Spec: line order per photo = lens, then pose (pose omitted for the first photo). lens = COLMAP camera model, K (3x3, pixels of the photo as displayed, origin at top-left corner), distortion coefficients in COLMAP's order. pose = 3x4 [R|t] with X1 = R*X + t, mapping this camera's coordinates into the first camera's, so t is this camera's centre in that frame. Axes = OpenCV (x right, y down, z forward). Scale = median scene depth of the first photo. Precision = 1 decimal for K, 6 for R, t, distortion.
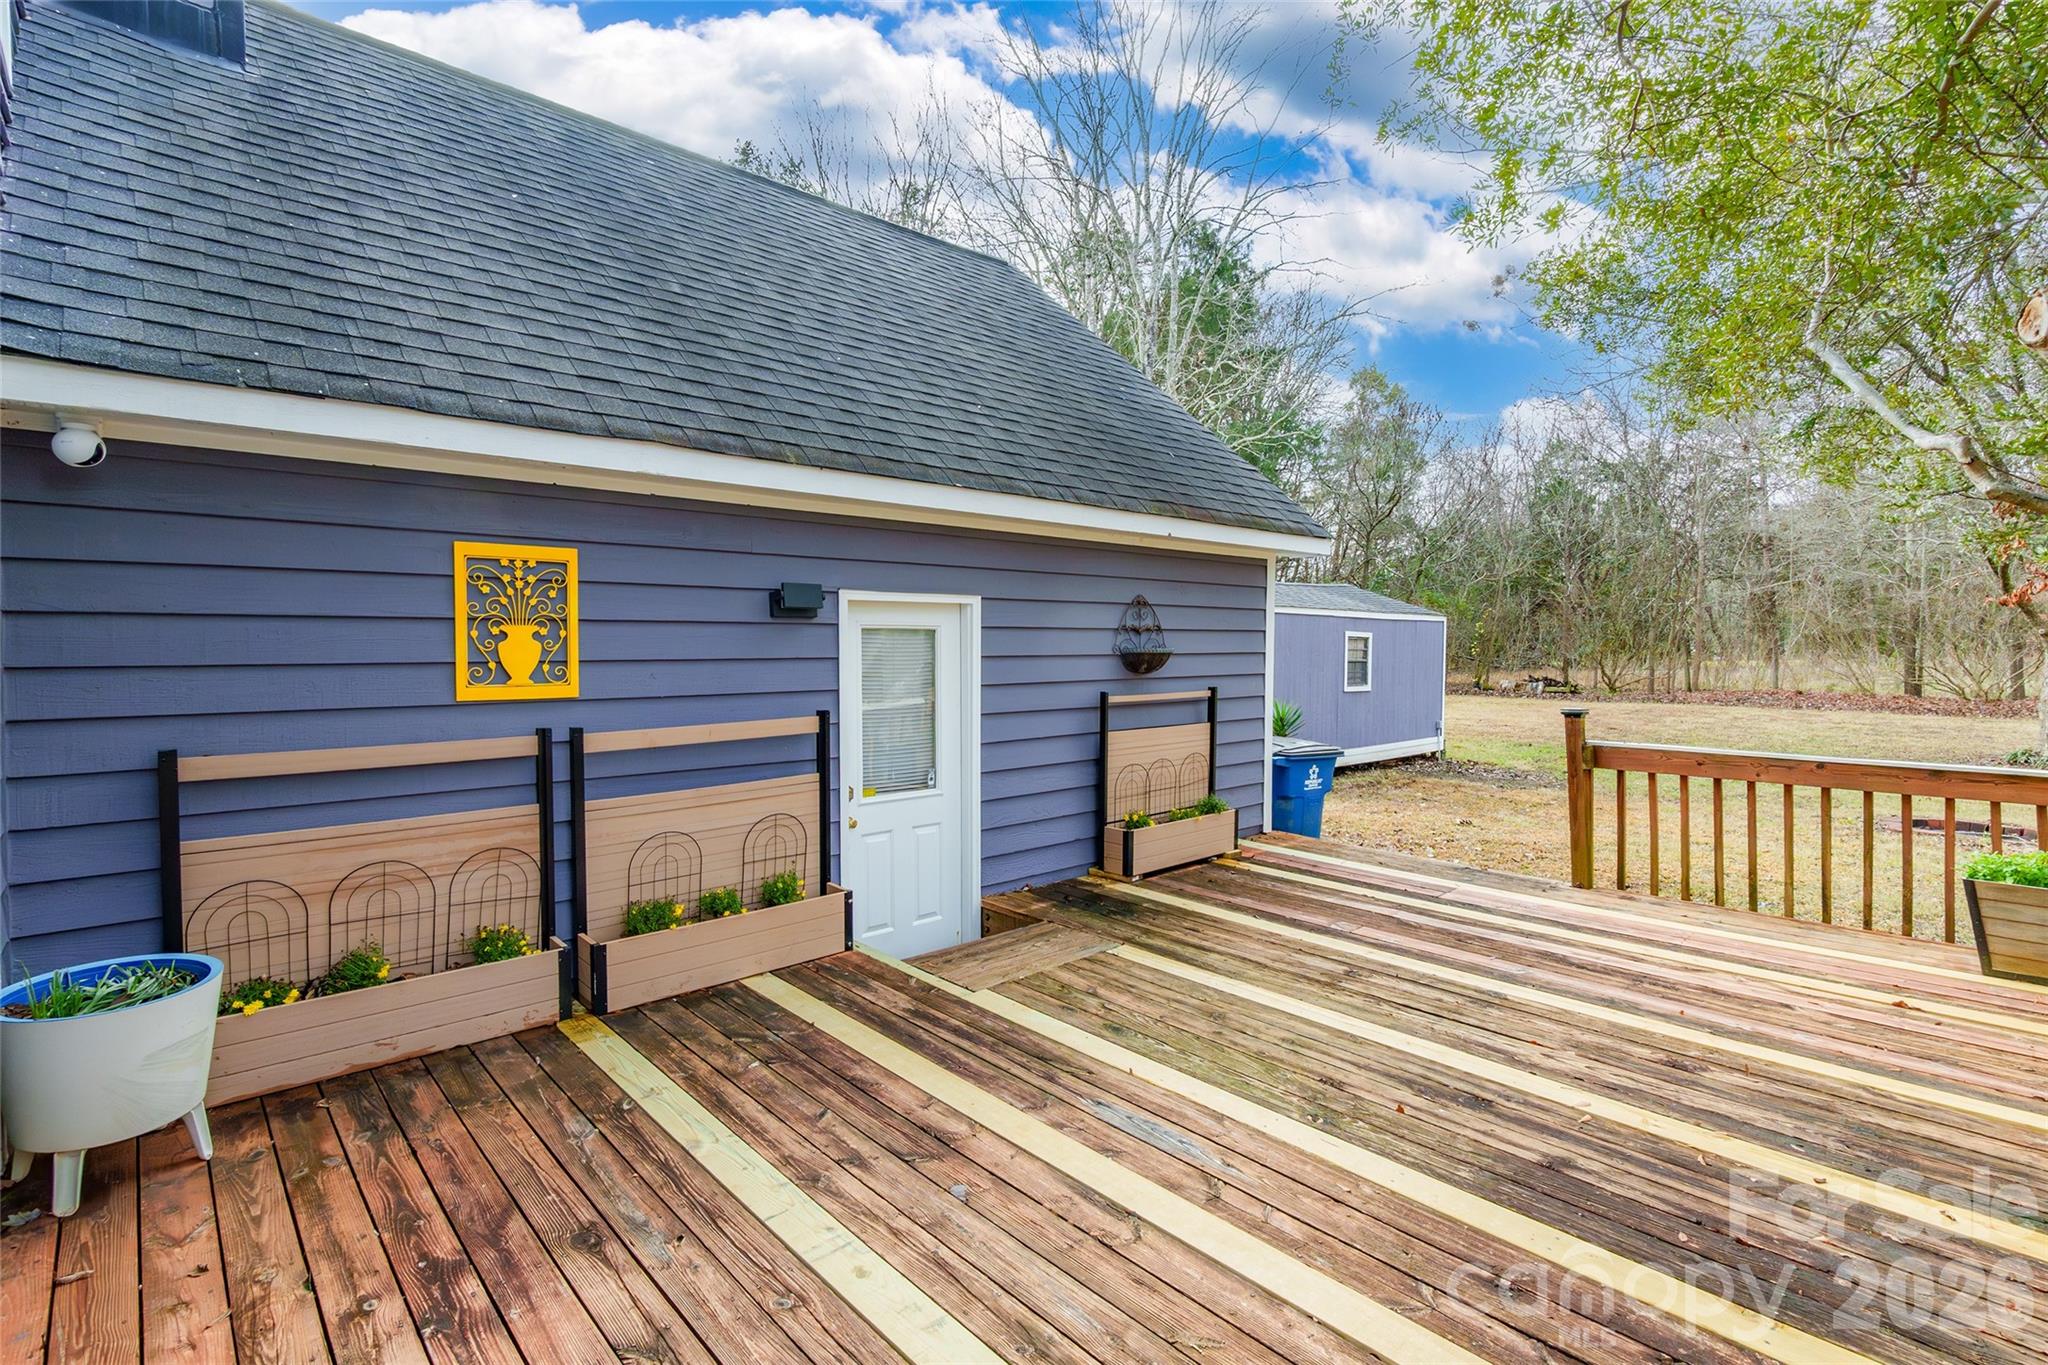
lens RADIAL K [[966.8, 0, 1014.2], [0, 966.8, 672.9], [0, 0, 1]] dist [-0.013699, 0.003651]
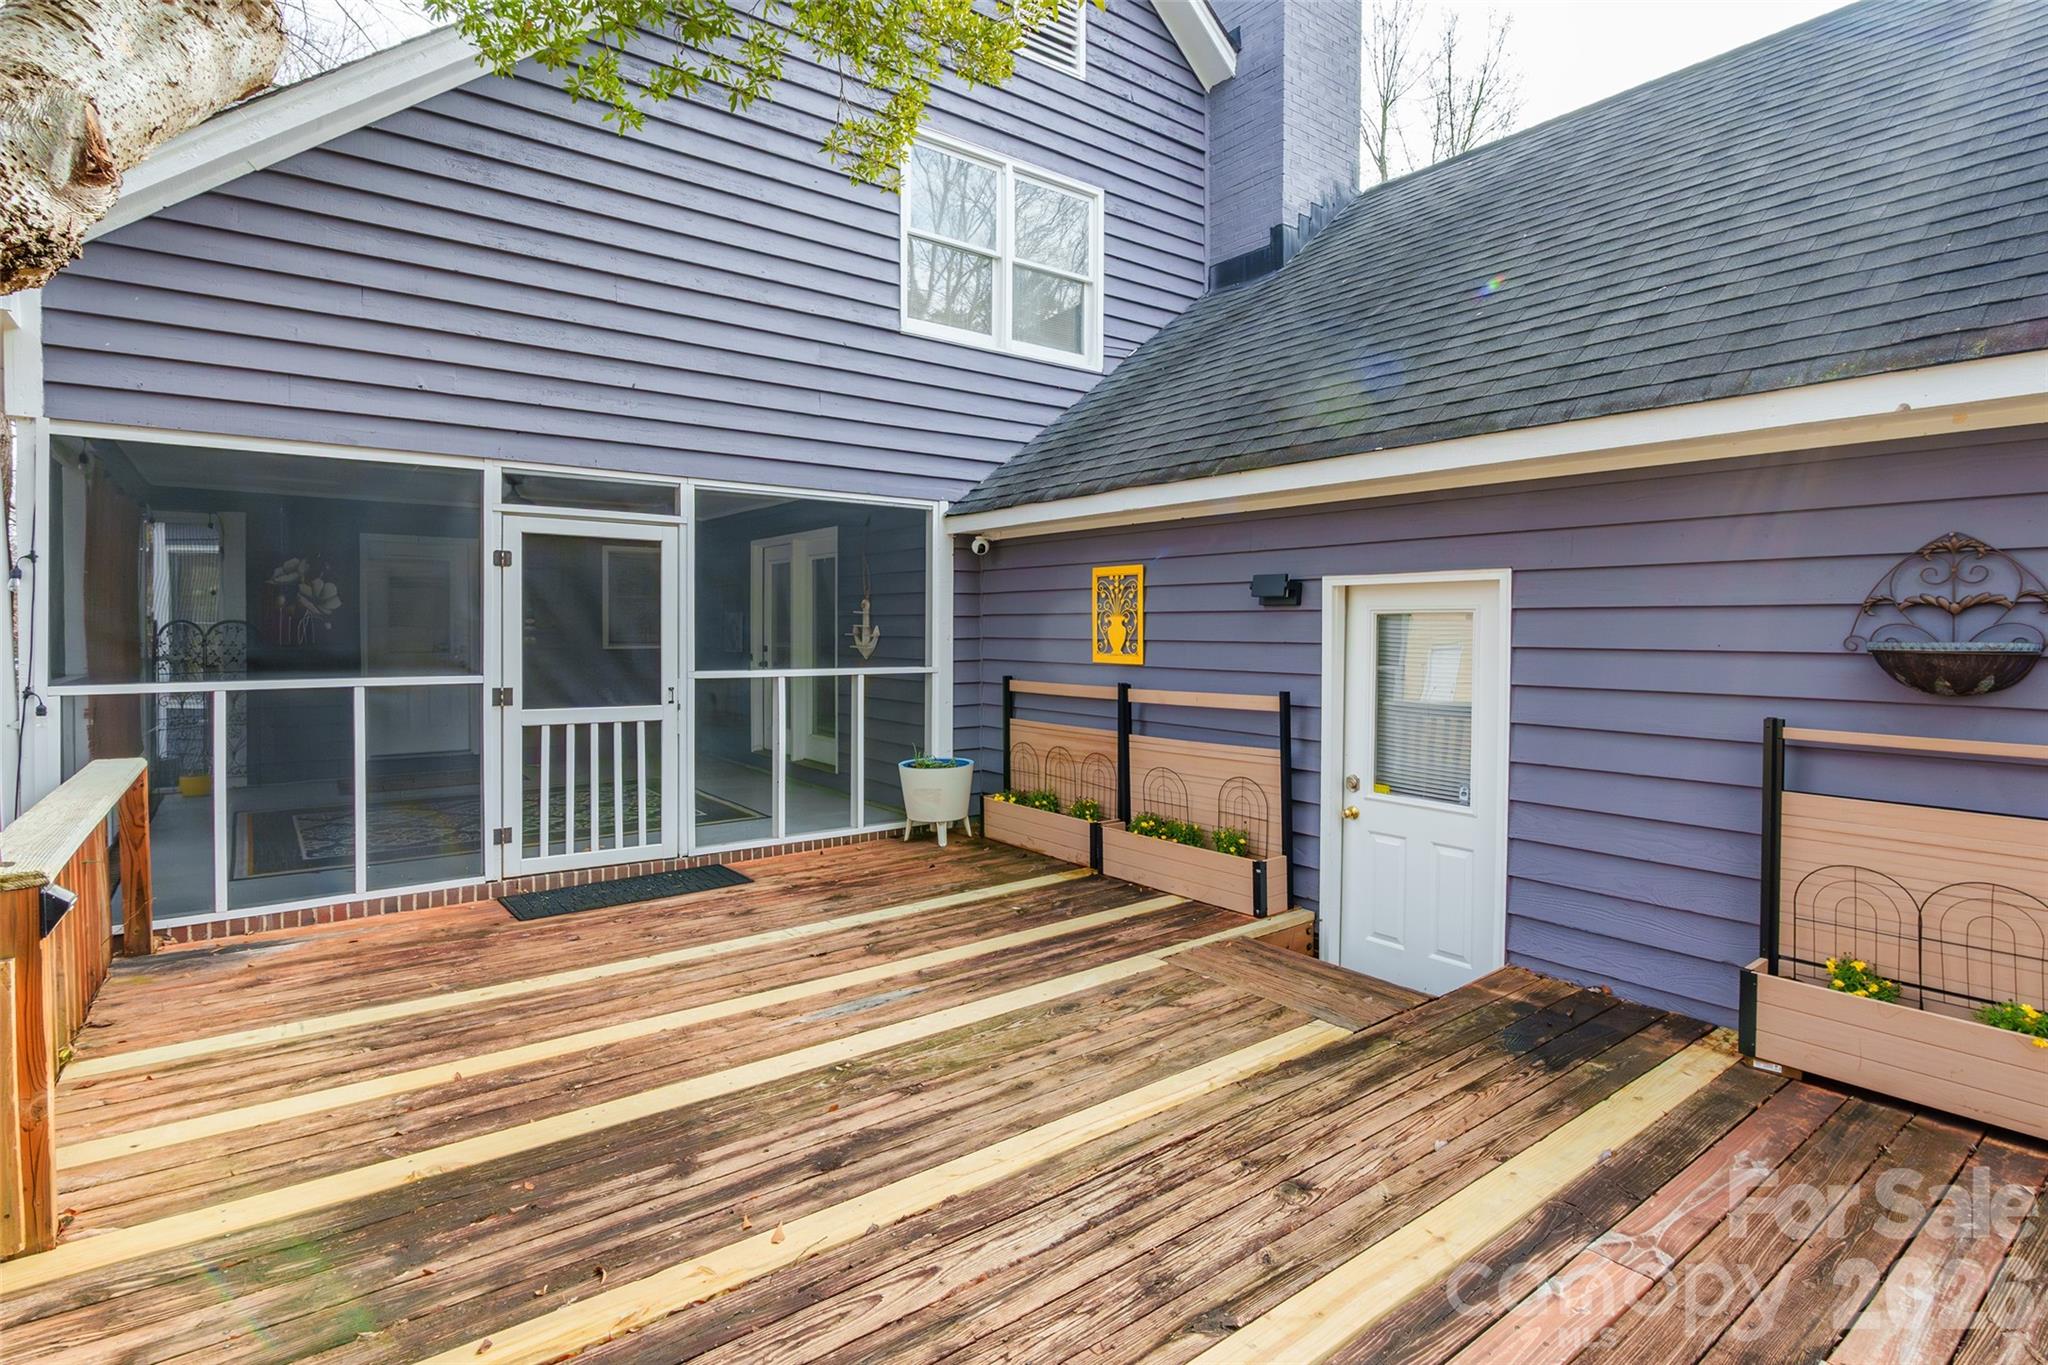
lens RADIAL K [[966.8, 0, 1097.5], [0, 966.8, 634.2], [0, 0, 1]] dist [-0.013699, 0.003651]
pose [[-0.023153, 0.000949, -0.999731, 1.054518], [-0.042132, 0.999110, 0.001924, -0.021678], [0.998844, 0.042165, -0.023093, 0.988089]]
